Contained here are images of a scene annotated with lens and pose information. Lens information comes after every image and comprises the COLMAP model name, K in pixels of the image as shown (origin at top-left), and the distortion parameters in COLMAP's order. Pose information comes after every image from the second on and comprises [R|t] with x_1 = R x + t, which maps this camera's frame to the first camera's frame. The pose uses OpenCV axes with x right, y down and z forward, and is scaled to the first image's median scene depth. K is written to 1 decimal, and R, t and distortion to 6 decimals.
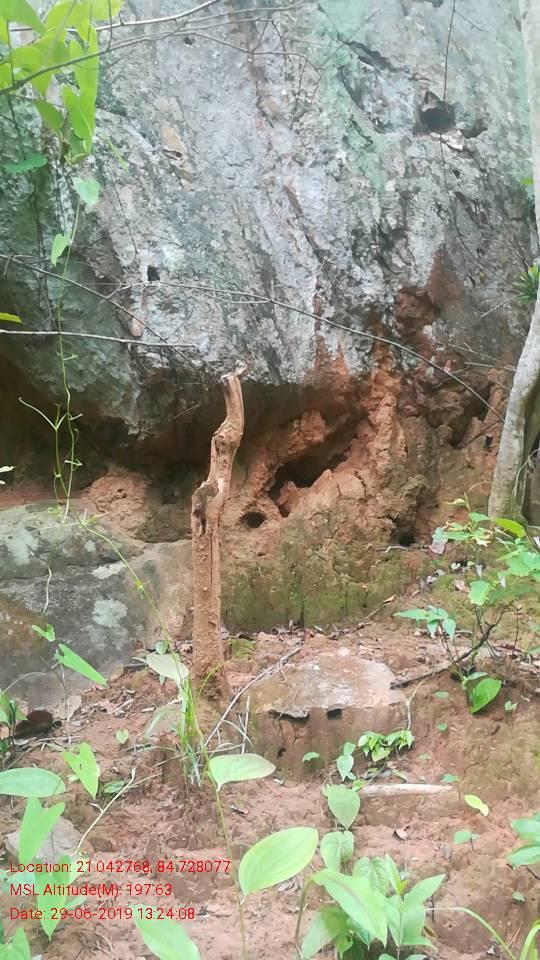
lens RADIAL K [[719.9, 0, 319.3], [0, 719.9, 482.7], [0, 0, 1]] dist [-0.013246, 0.044025]
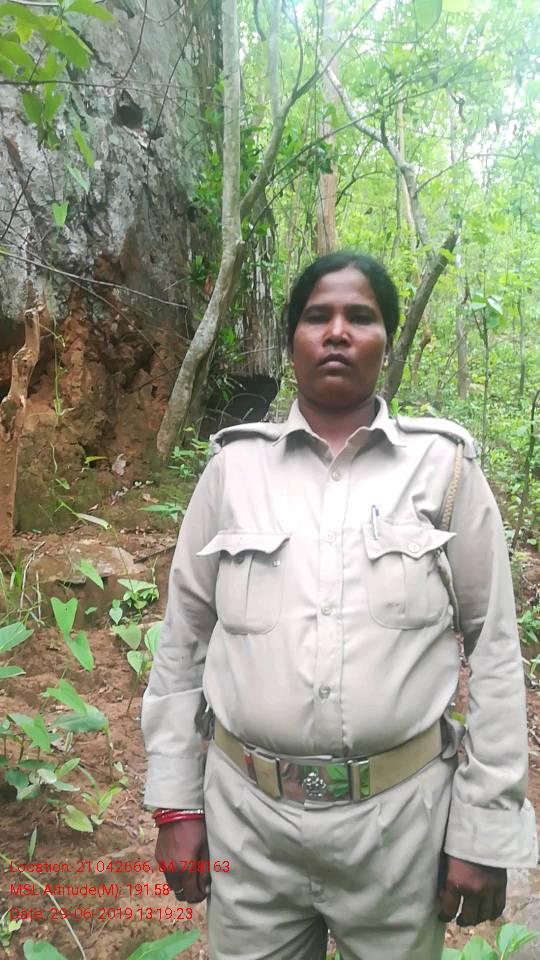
lens RADIAL K [[719.9, 0, 277.3], [0, 719.9, 488.6], [0, 0, 1]] dist [-0.013246, 0.044025]
pose [[0.816082, 0.022912, 0.577482, -0.327326], [-0.060585, 0.997100, 0.046058, 0.047039], [-0.574752, -0.072574, 0.815104, -0.174962]]
